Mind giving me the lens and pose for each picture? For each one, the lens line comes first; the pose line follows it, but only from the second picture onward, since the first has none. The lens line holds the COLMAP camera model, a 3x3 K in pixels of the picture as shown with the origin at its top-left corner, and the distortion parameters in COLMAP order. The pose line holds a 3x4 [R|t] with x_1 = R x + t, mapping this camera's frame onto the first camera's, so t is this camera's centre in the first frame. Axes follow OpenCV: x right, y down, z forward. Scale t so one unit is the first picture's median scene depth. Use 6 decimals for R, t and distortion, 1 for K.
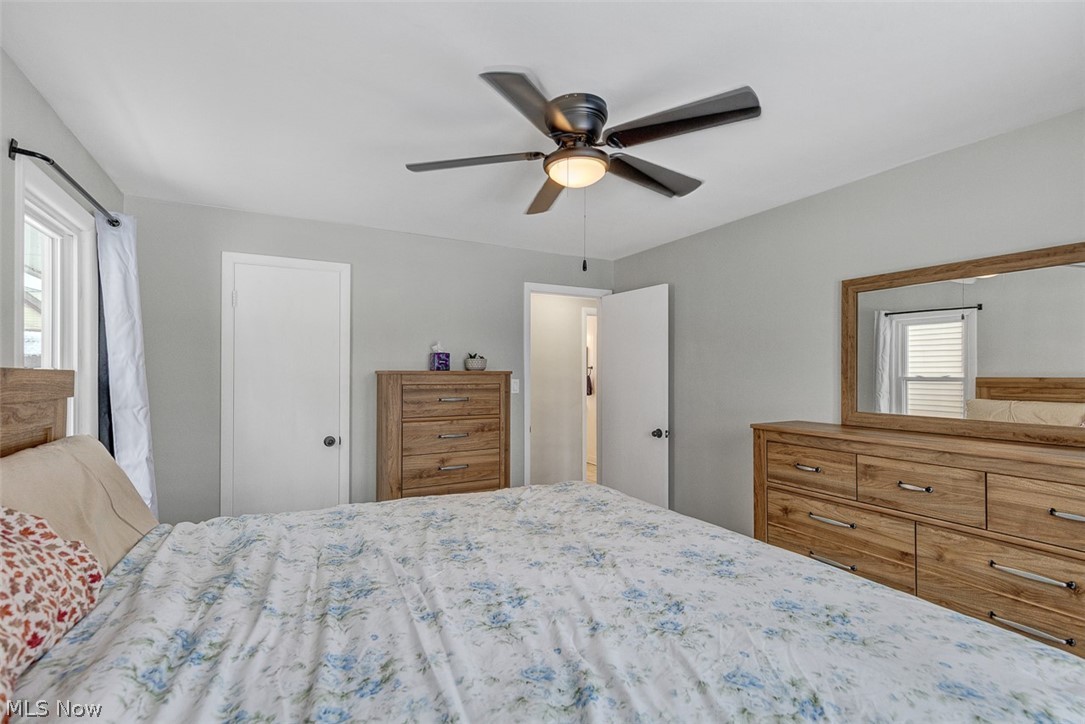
lens RADIAL K [[506.7, 0, 545.1], [0, 506.7, 364.1], [0, 0, 1]] dist [0.012310, -0.001294]
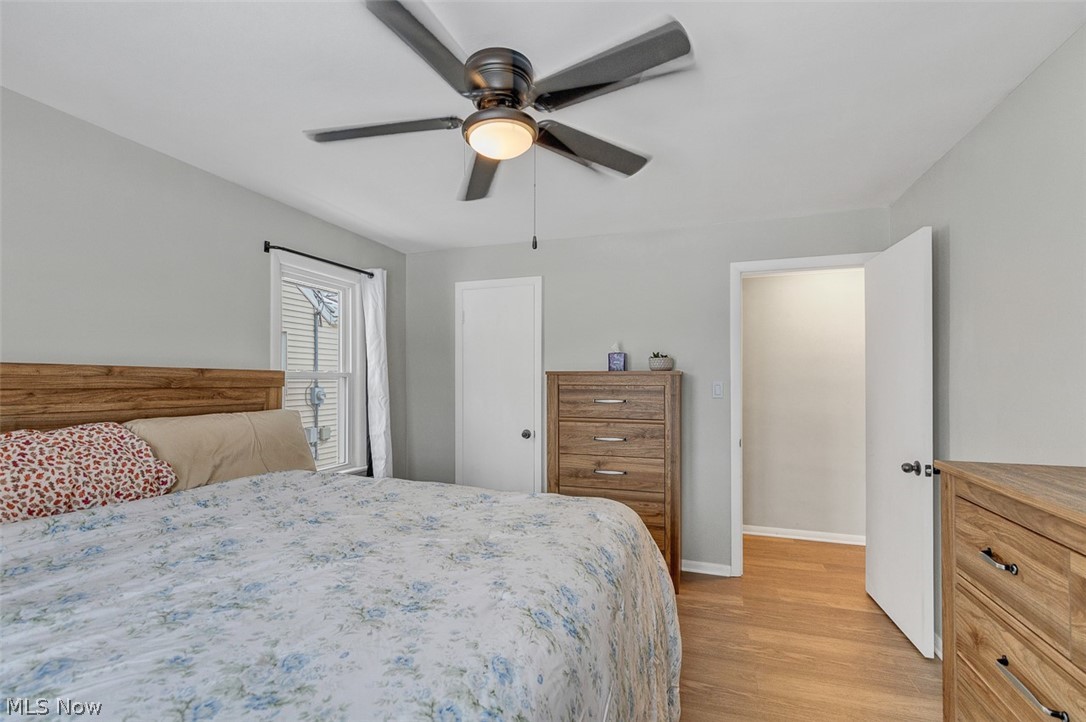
lens RADIAL K [[507.2, 0, 540.4], [0, 507.2, 372.3], [0, 0, 1]] dist [0.012310, -0.001294]
pose [[0.658558, -0.010988, -0.752450, 0.472027], [0.013148, 0.999909, -0.003094, 0.017615], [0.752415, -0.007855, 0.658643, 0.283808]]
